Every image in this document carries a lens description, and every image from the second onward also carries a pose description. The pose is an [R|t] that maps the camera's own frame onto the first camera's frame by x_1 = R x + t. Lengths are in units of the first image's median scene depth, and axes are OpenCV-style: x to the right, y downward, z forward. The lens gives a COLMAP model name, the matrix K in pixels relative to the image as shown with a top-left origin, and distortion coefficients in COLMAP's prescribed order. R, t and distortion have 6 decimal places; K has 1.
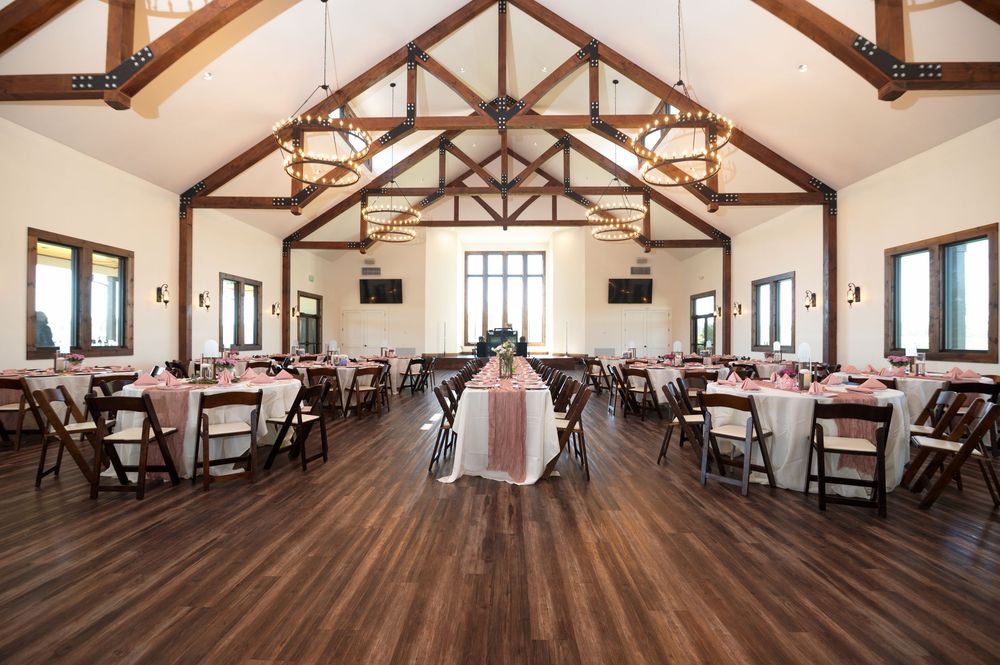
lens RADIAL K [[464.4, 0, 500.2], [0, 464.4, 337.4], [0, 0, 1]] dist [-0.010060, 0.000661]
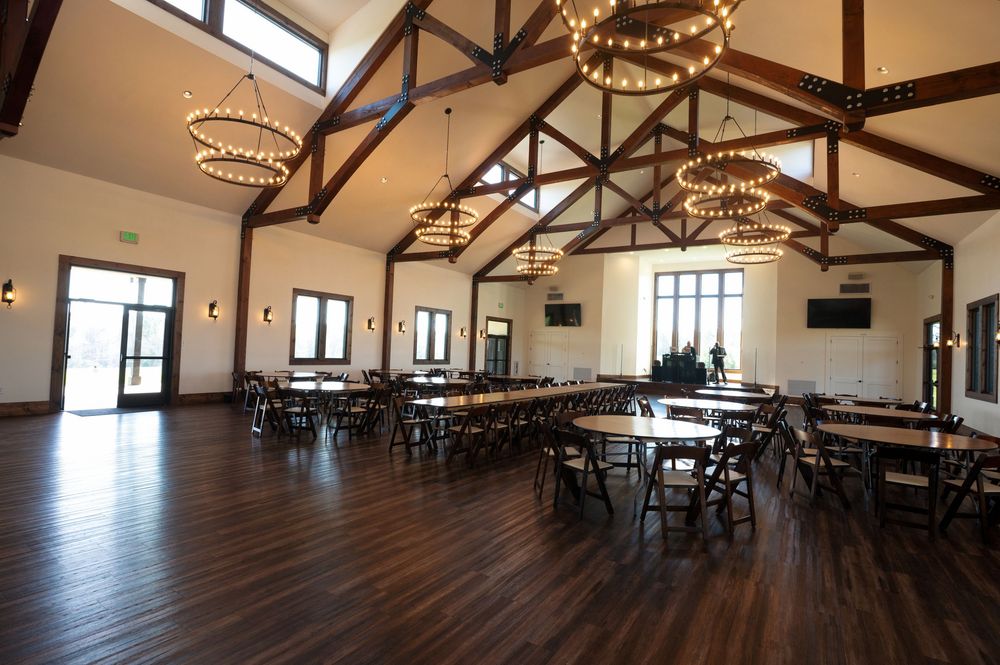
lens RADIAL K [[487.1, 0, 499.9], [0, 487.1, 332.4], [0, 0, 1]] dist [-0.002516, -0.000170]
pose [[0.852786, 0.013666, -0.522081, 0.271059], [-0.036251, 0.998795, -0.033070, -0.018665], [0.521001, 0.047127, 0.852254, -0.066447]]
